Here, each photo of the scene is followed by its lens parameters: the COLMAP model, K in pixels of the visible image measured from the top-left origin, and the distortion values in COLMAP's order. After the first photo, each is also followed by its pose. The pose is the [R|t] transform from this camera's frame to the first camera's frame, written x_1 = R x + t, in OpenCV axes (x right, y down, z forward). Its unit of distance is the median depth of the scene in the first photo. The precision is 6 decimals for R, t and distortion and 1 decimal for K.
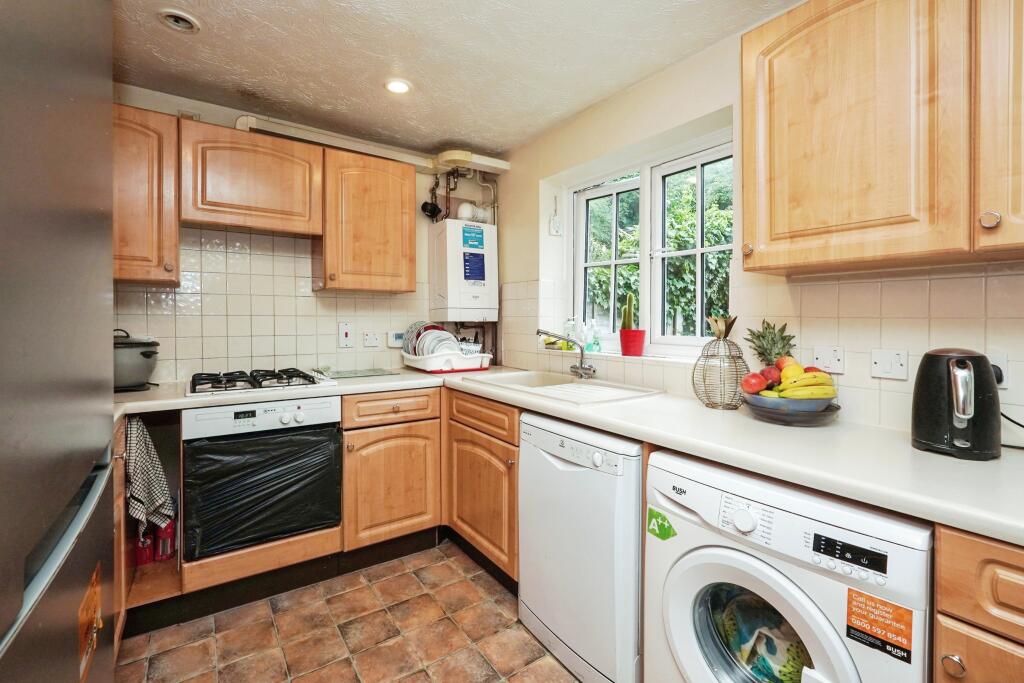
lens RADIAL K [[452.9, 0, 512.4], [0, 452.9, 320.4], [0, 0, 1]] dist [-0.000038, 0.000019]
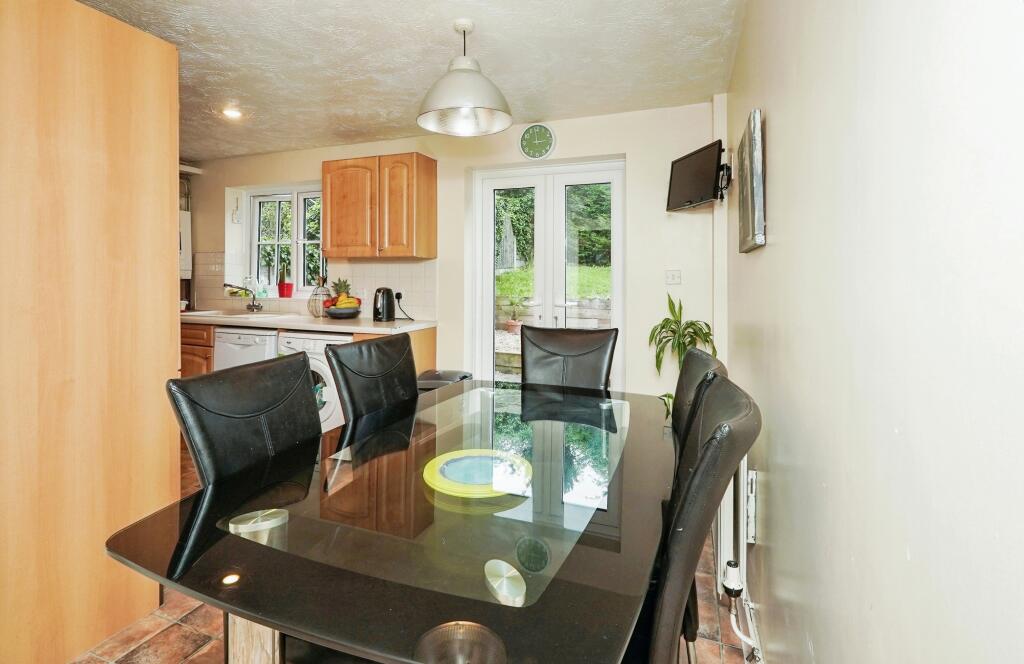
lens RADIAL K [[466.0, 0, 492.7], [0, 466.0, 278.3], [0, 0, 1]] dist [0.000286, 0.000028]
pose [[0.830824, -0.001151, 0.556534, -0.079885], [0.000658, 0.999999, 0.001085, -0.000997], [-0.556534, -0.000535, 0.830824, -0.984585]]
